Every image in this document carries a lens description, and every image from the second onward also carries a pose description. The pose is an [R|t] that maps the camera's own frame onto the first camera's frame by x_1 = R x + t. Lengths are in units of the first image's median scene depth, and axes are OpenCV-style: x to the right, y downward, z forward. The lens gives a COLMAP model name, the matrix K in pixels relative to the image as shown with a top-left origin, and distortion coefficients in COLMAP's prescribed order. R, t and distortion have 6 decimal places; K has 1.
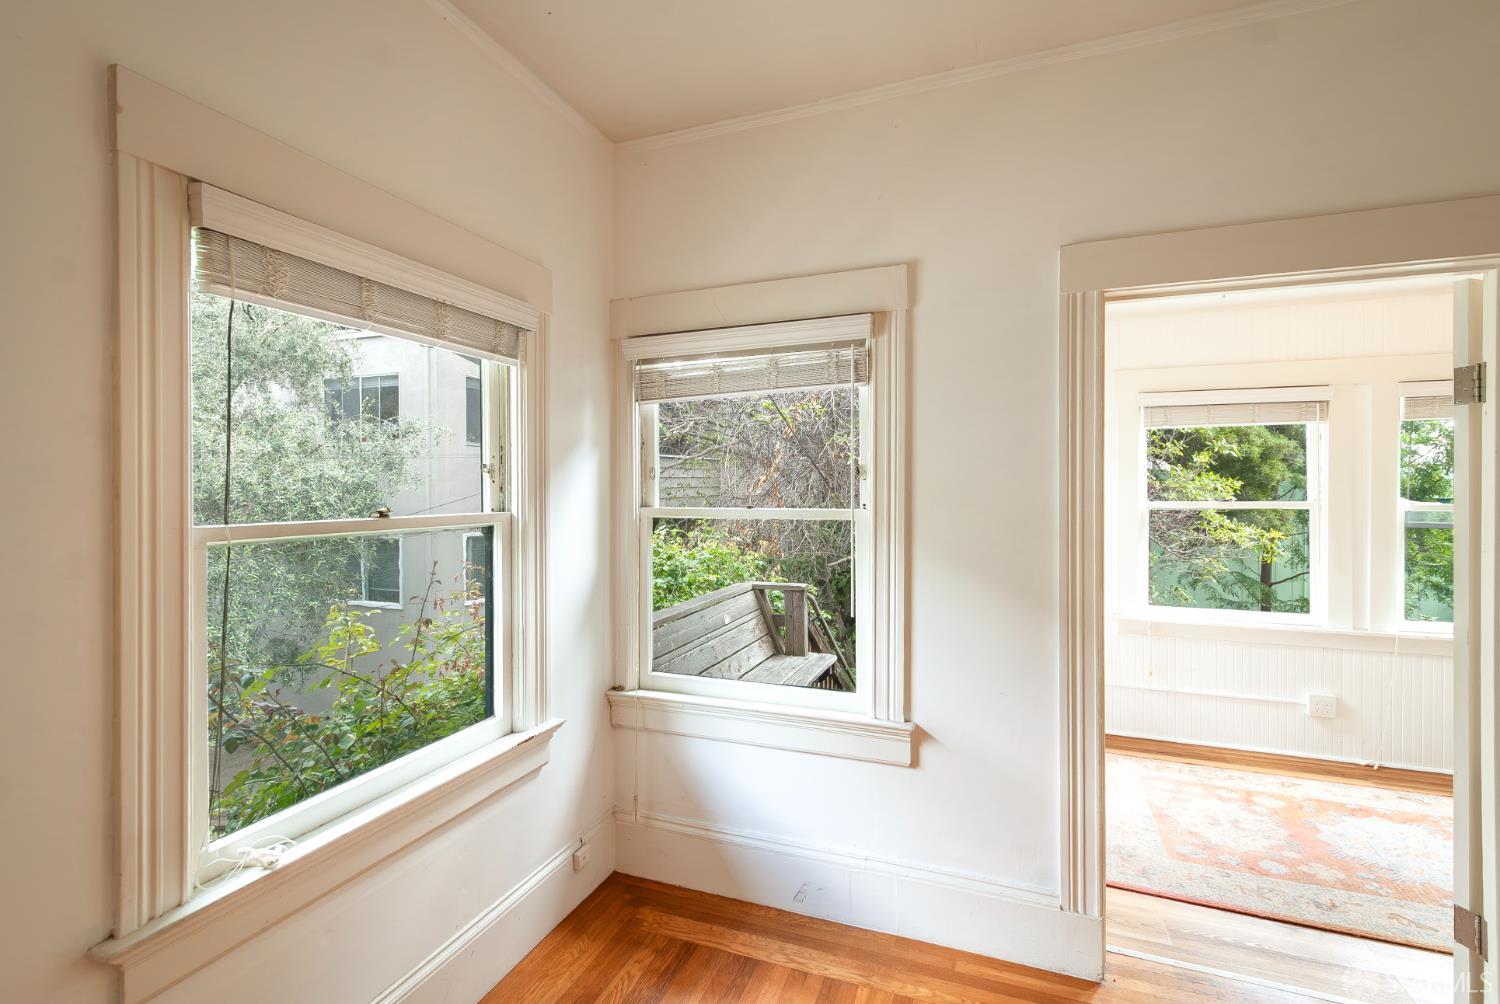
lens RADIAL K [[679.4, 0, 758.5], [0, 679.4, 484.1], [0, 0, 1]] dist [0.034291, -0.020722]
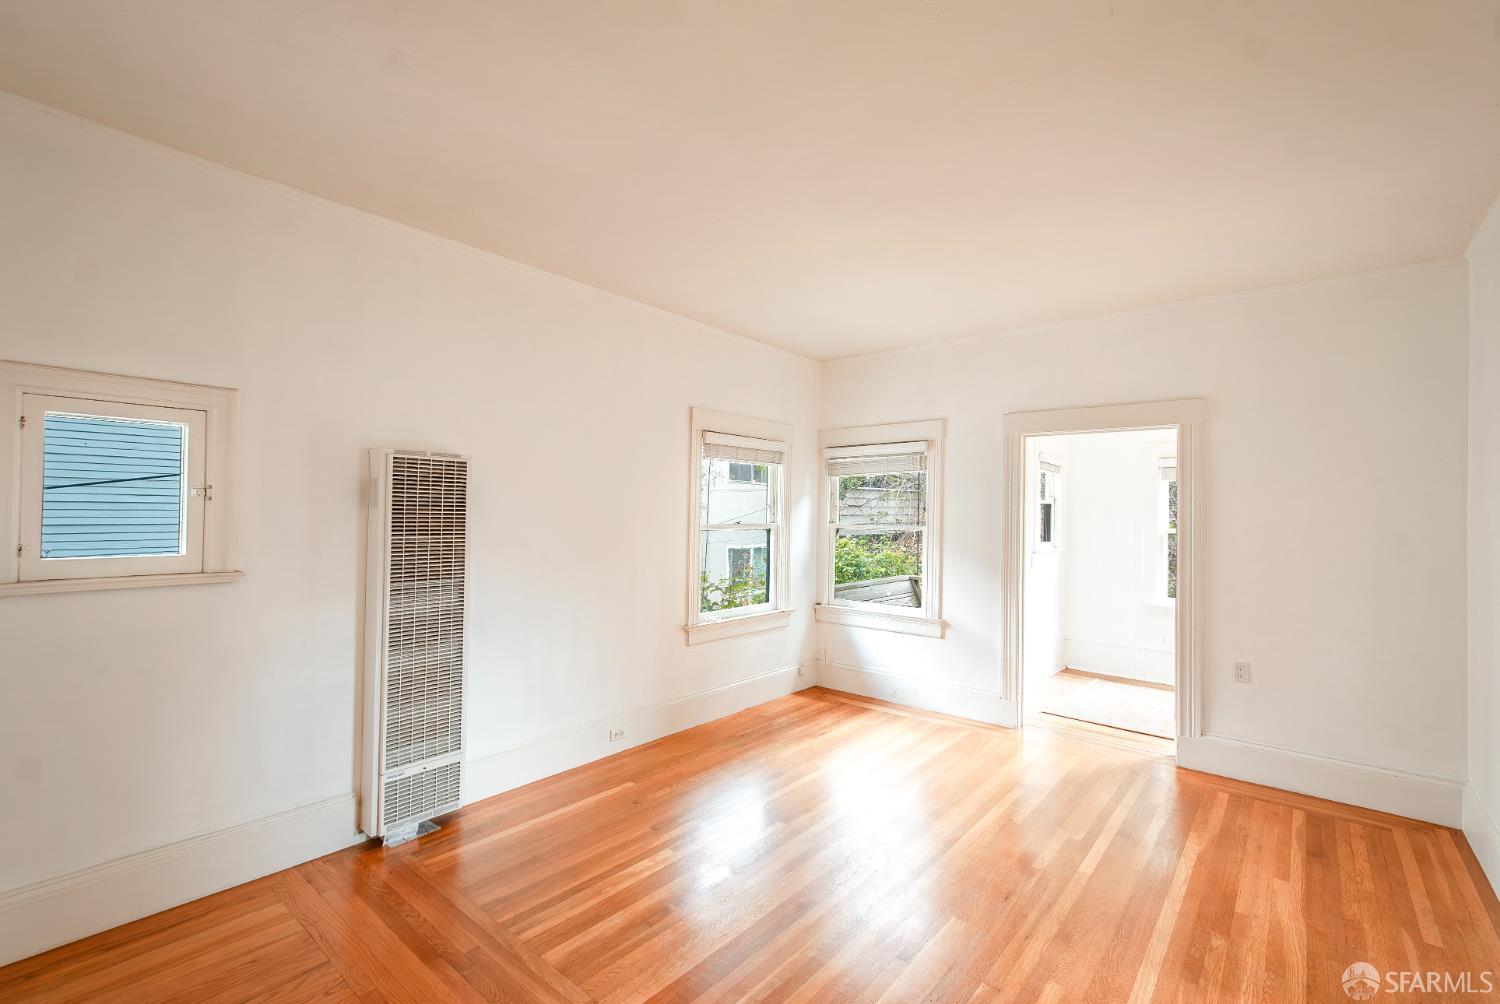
lens RADIAL K [[663.0, 0, 754.0], [0, 663.0, 508.1], [0, 0, 1]] dist [0.004746, -0.000086]
pose [[0.942138, 0.015189, -0.334881, 0.367962], [-0.016733, 0.999858, -0.001727, -0.009266], [0.334808, 0.007231, 0.942259, -1.303149]]
